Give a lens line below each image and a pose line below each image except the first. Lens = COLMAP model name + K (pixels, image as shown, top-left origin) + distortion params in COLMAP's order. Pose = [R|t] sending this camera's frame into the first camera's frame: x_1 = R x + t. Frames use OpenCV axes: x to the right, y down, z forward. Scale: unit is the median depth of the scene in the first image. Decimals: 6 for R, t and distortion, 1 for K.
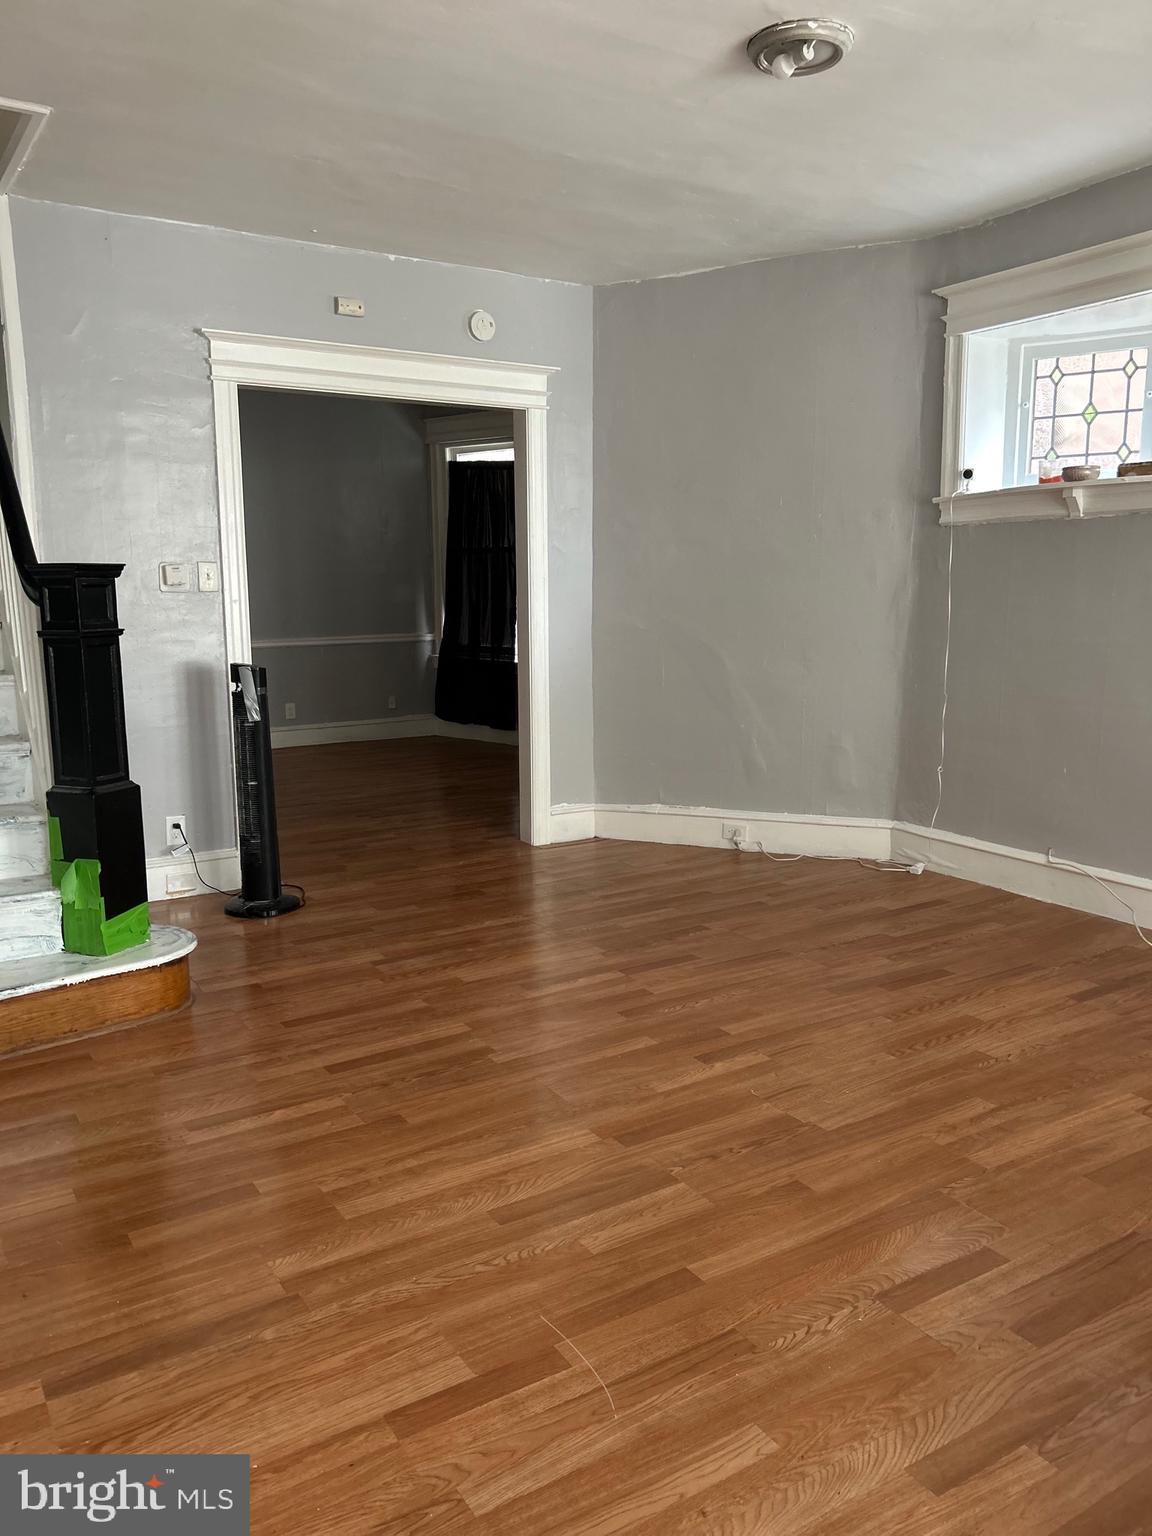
lens RADIAL K [[1167.7, 0, 565.0], [0, 1167.7, 768.9], [0, 0, 1]] dist [0.047100, -0.043142]
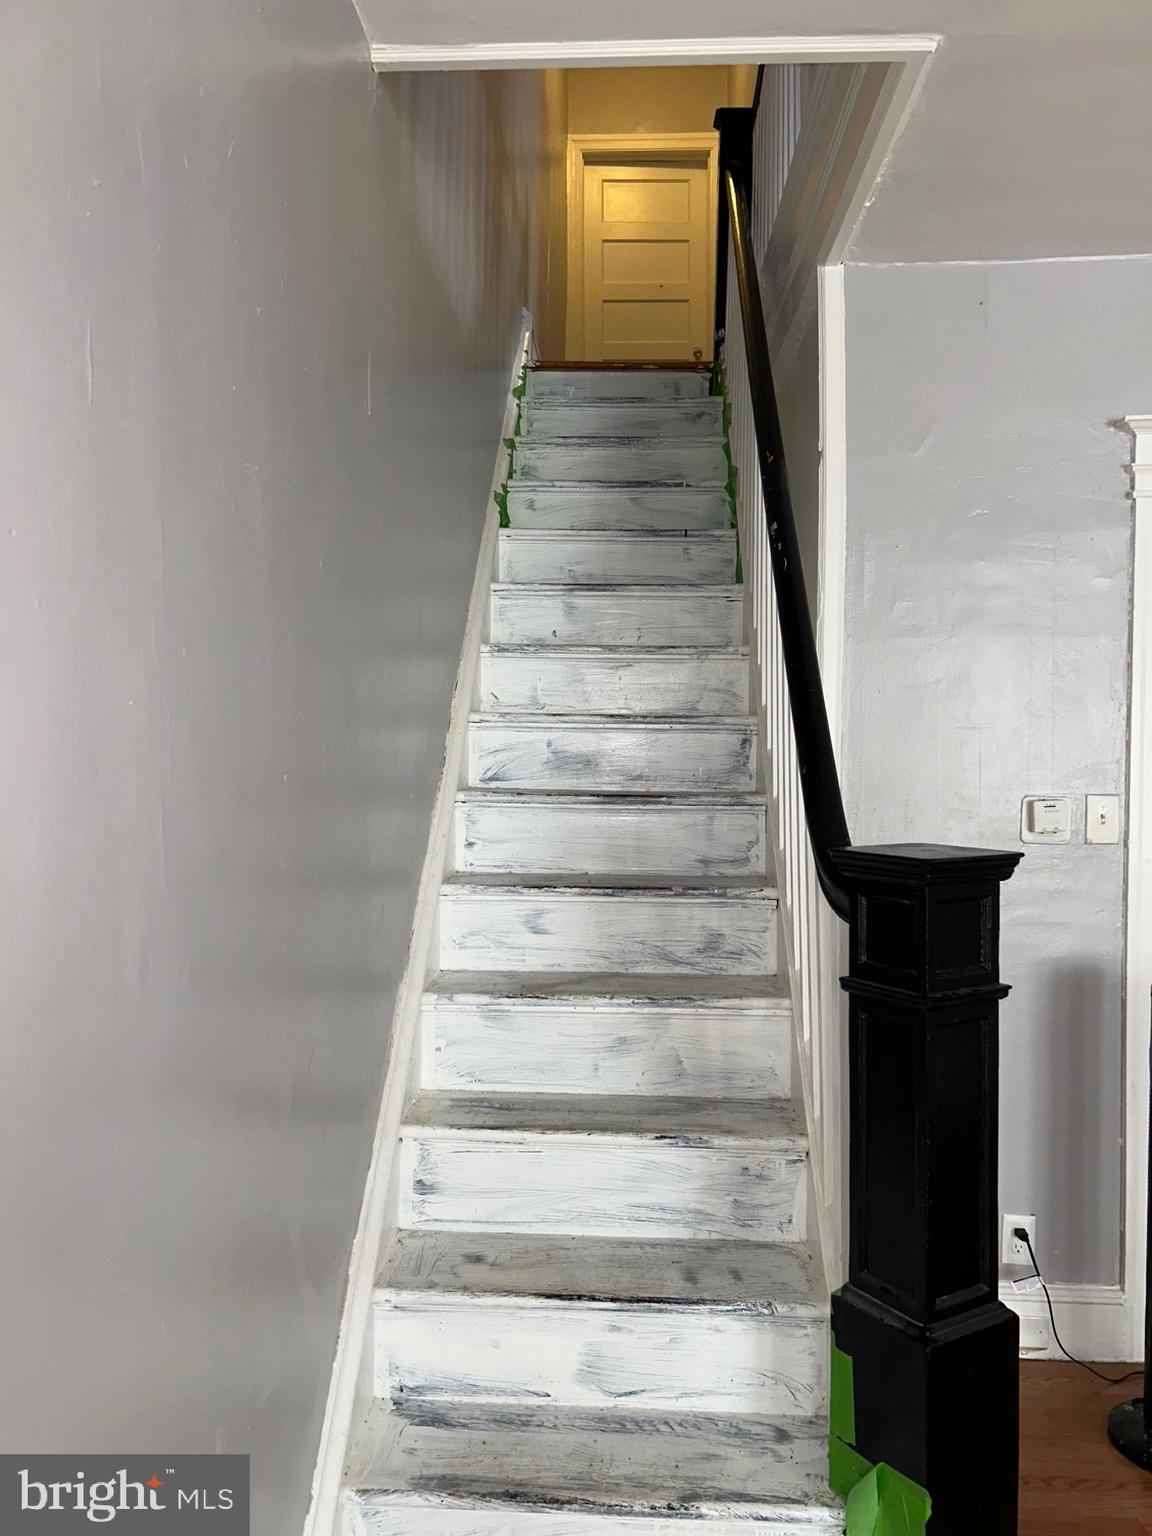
lens RADIAL K [[1157.7, 0, 581.7], [0, 1157.7, 789.1], [0, 0, 1]] dist [0.052939, -0.062055]
pose [[0.816497, 0.029301, -0.576605, -0.206471], [-0.098016, 0.991249, -0.088423, -0.116438], [0.568968, 0.128713, 0.812224, 0.423613]]
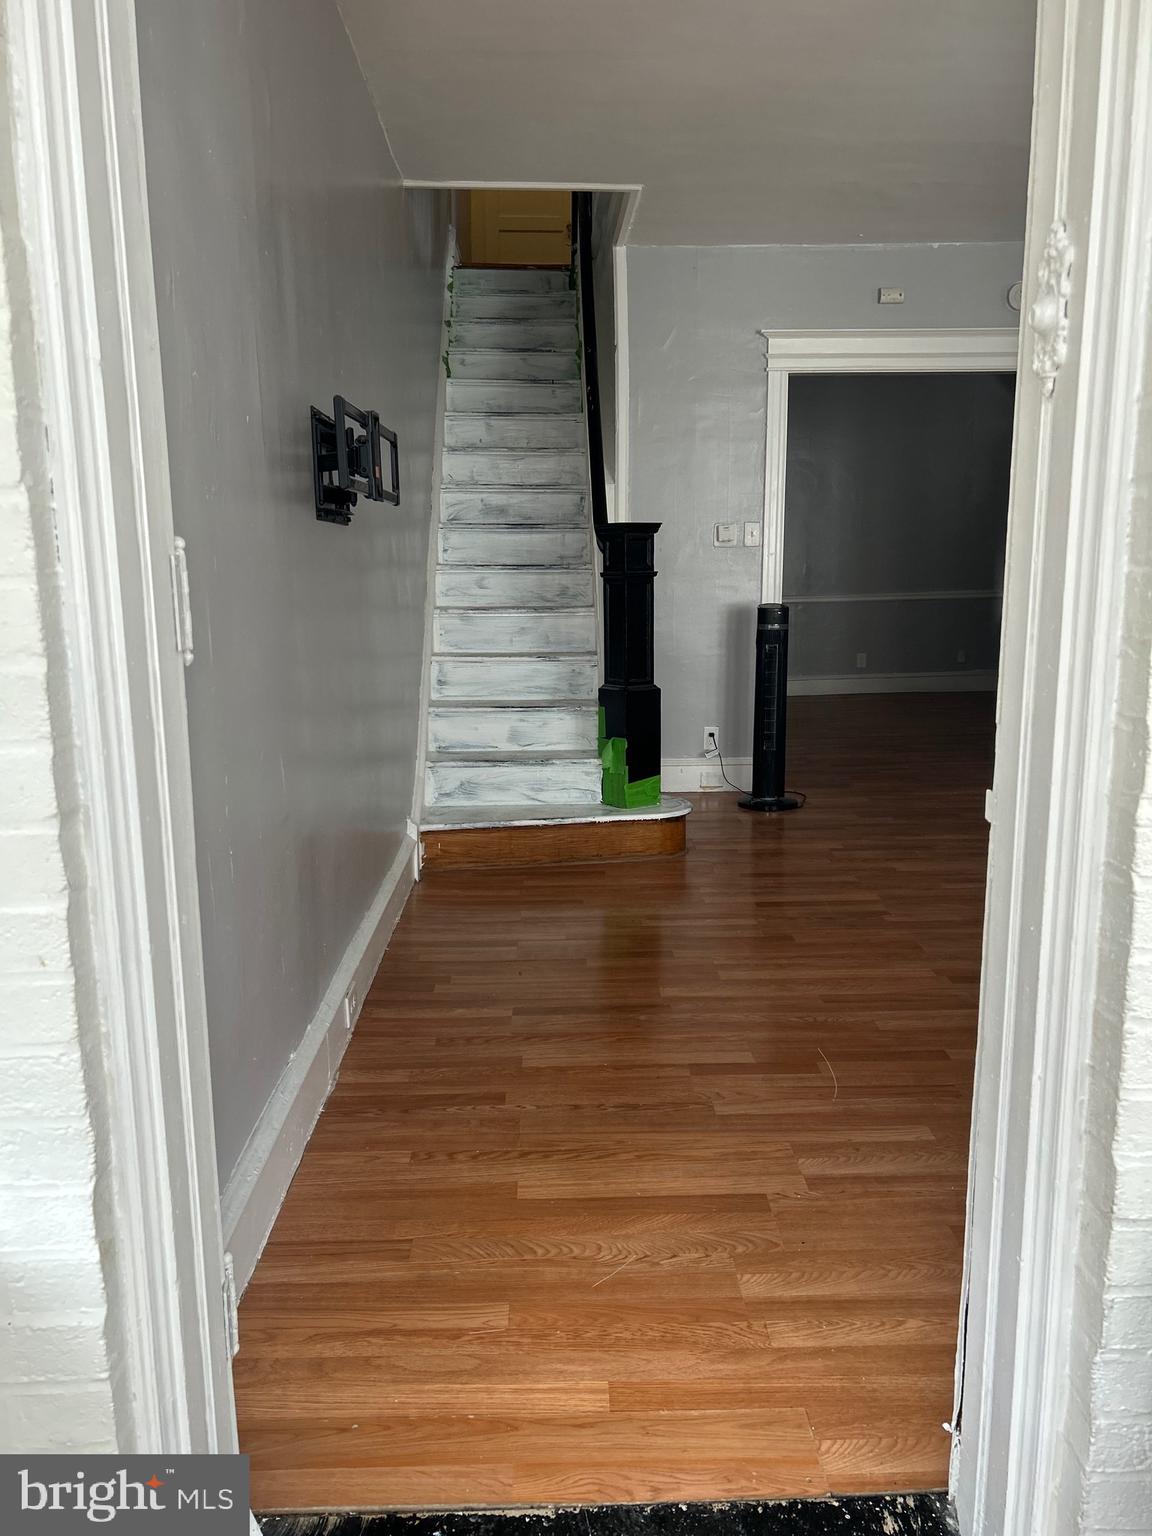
lens RADIAL K [[1157.7, 0, 581.7], [0, 1157.7, 789.1], [0, 0, 1]] dist [0.052939, -0.062055]
pose [[0.863282, 0.097800, -0.495156, 0.198454], [-0.075270, 0.995023, 0.065301, 0.041926], [0.499078, -0.019102, 0.866346, -0.175432]]
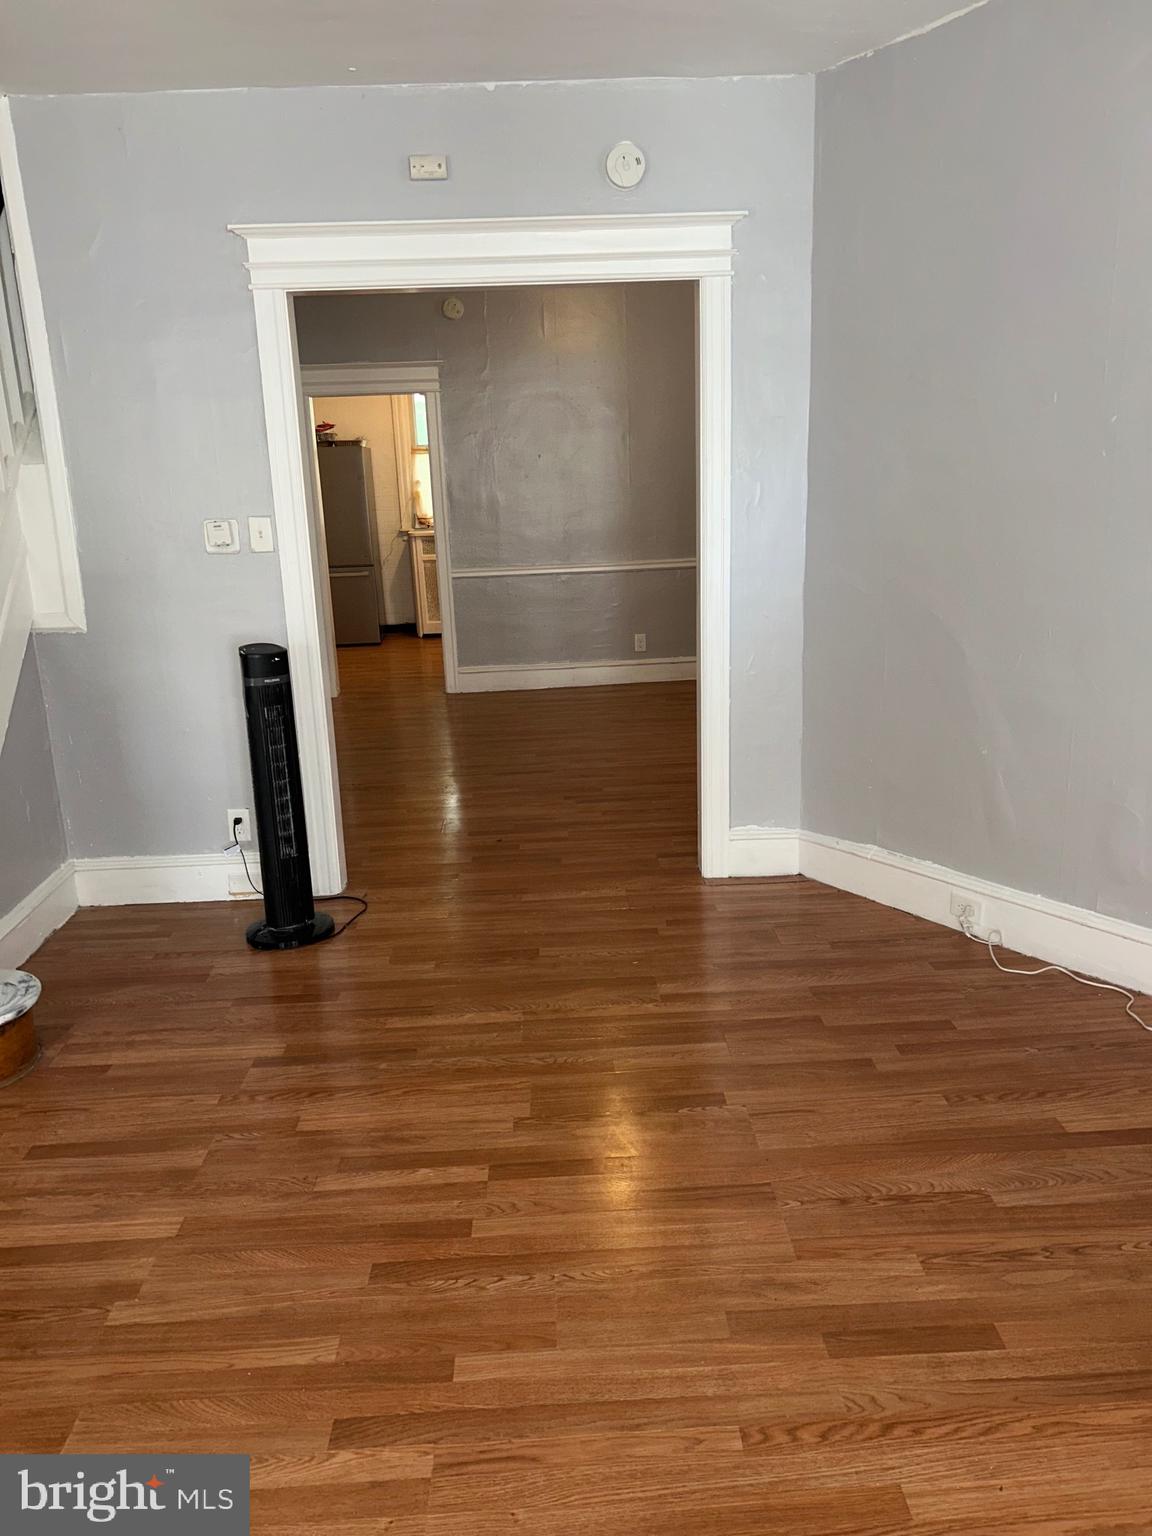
lens RADIAL K [[1149.6, 0, 578.4], [0, 1149.6, 791.8], [0, 0, 1]] dist [-0.000807, 0.003715]
pose [[0.866500, 0.115159, -0.485712, 0.360368], [-0.052116, 0.988578, 0.141411, -0.126988], [0.496449, -0.097219, 0.862605, 0.445333]]
